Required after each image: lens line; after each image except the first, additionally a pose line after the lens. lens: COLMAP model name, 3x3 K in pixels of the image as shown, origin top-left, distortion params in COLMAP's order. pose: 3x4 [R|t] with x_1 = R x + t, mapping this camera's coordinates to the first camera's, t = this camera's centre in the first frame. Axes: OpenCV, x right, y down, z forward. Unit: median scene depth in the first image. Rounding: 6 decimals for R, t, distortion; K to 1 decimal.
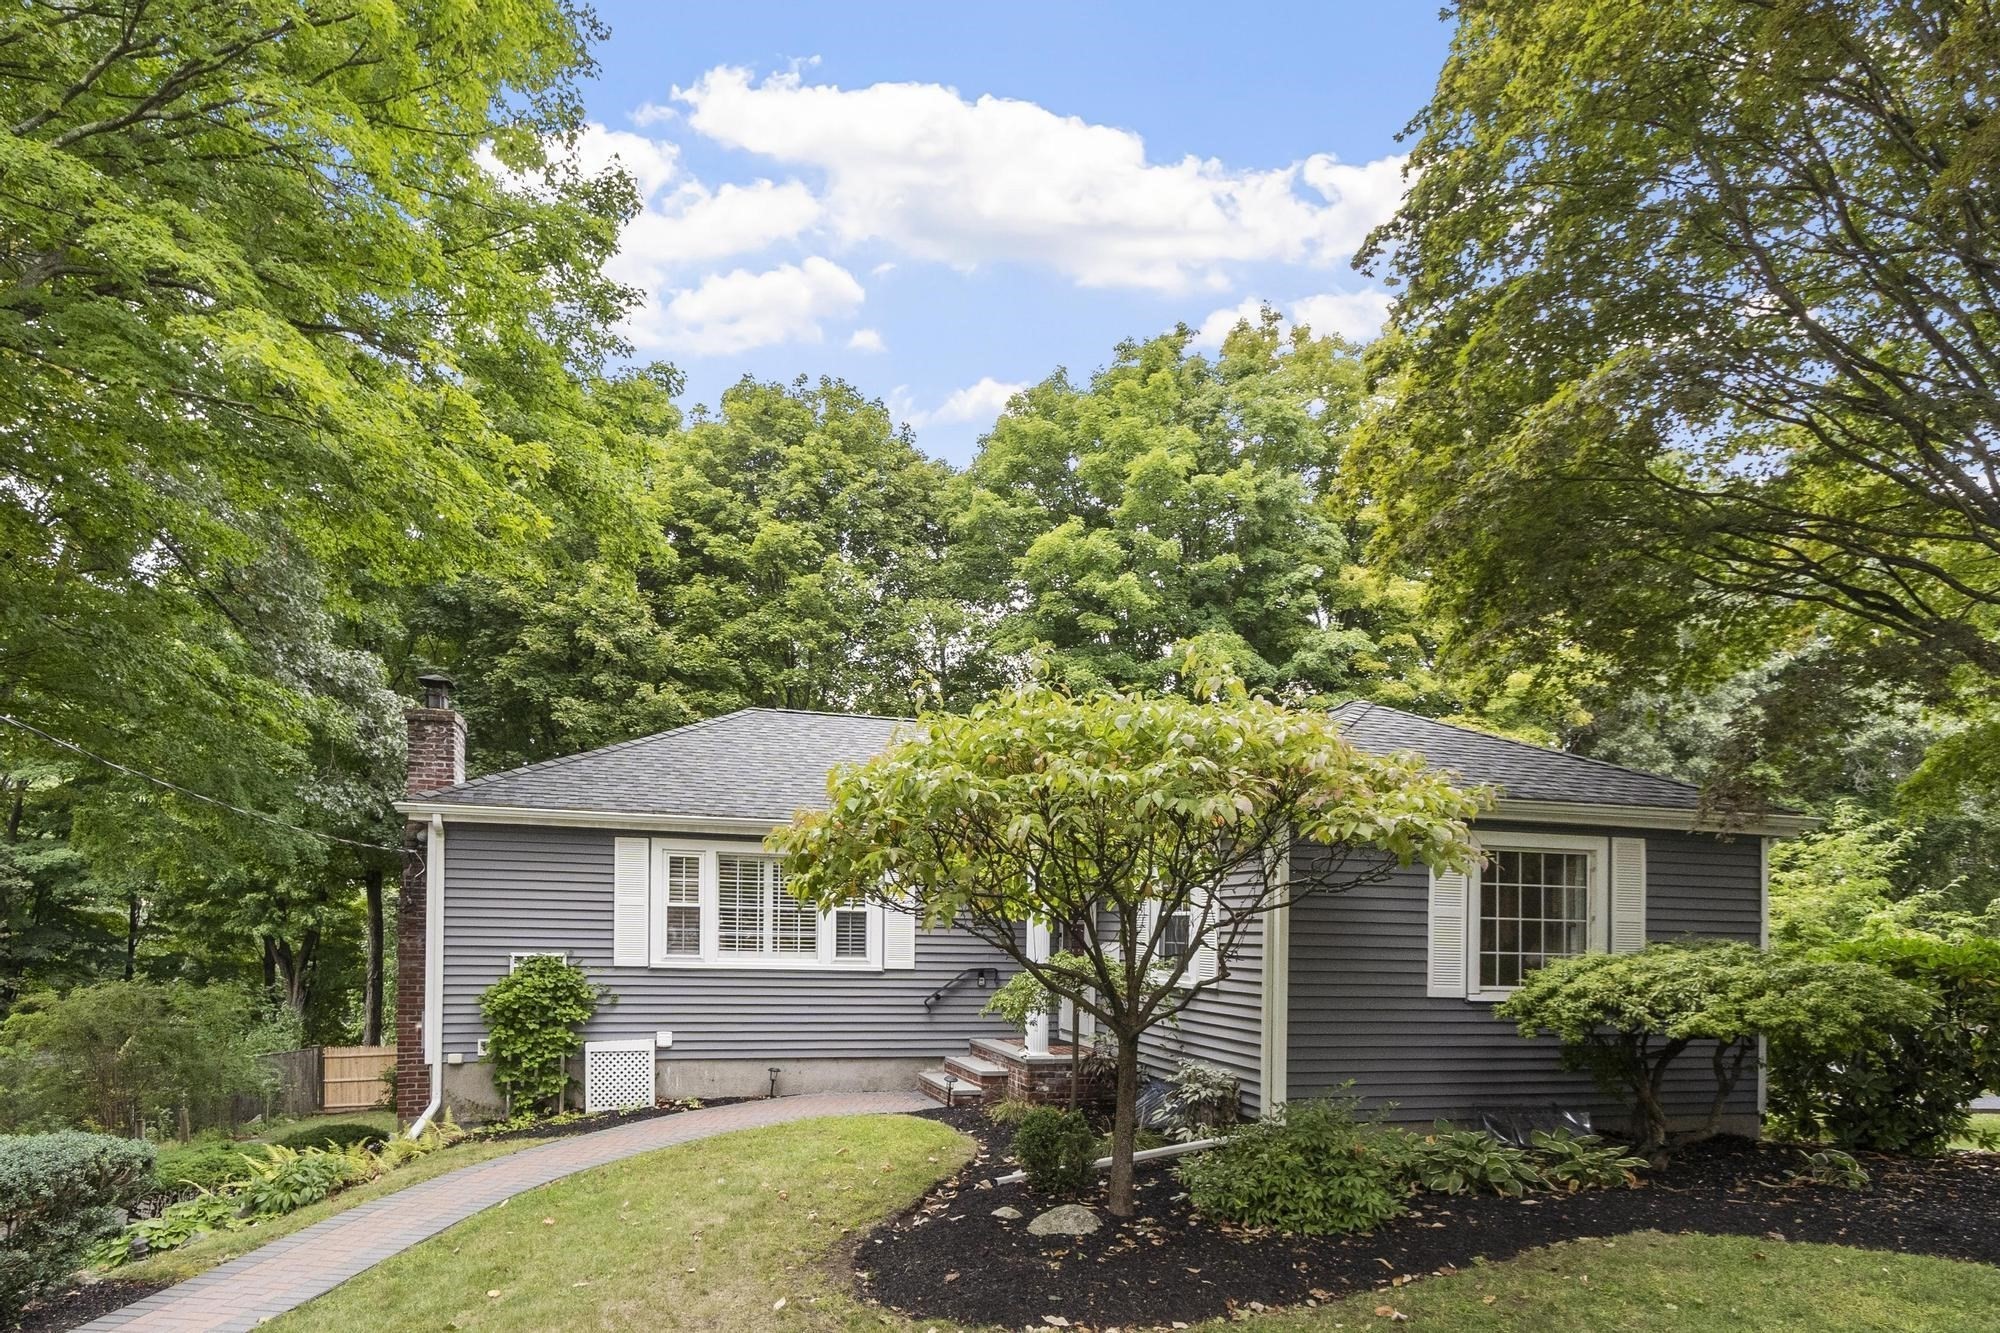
lens RADIAL K [[1049.8, 0, 999.7], [0, 1049.8, 521.1], [0, 0, 1]] dist [-0.002369, -0.000664]
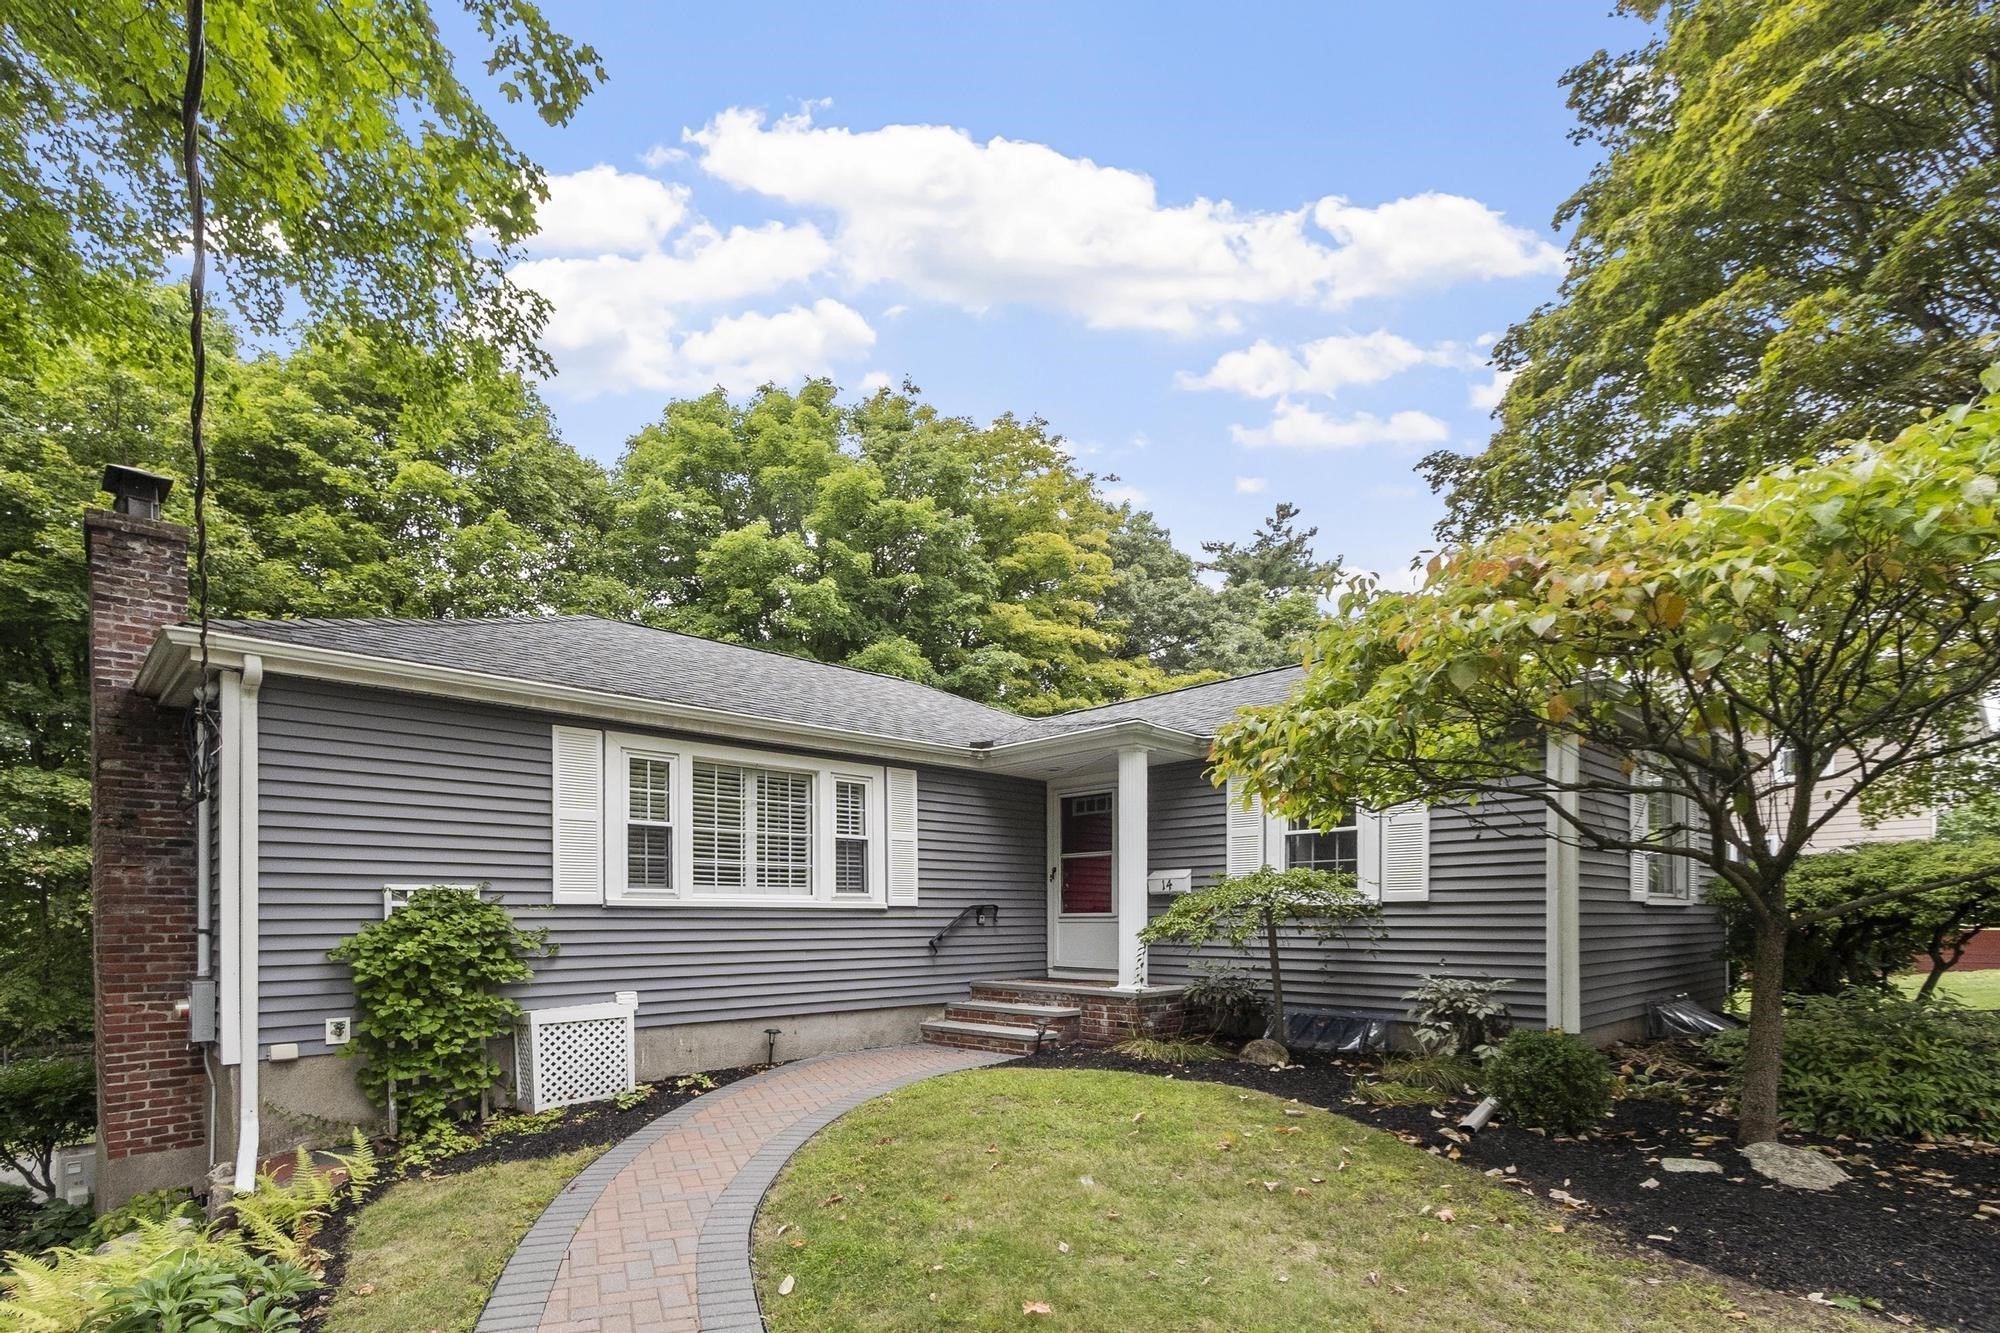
lens RADIAL K [[871.6, 0, 952.4], [0, 871.6, 668.5], [0, 0, 1]] dist [0.001578, -0.000111]
pose [[0.889043, 0.110395, 0.444314, -0.398765], [-0.151657, 0.986713, 0.058296, 0.194934], [-0.431975, -0.119211, 0.893972, 0.386543]]
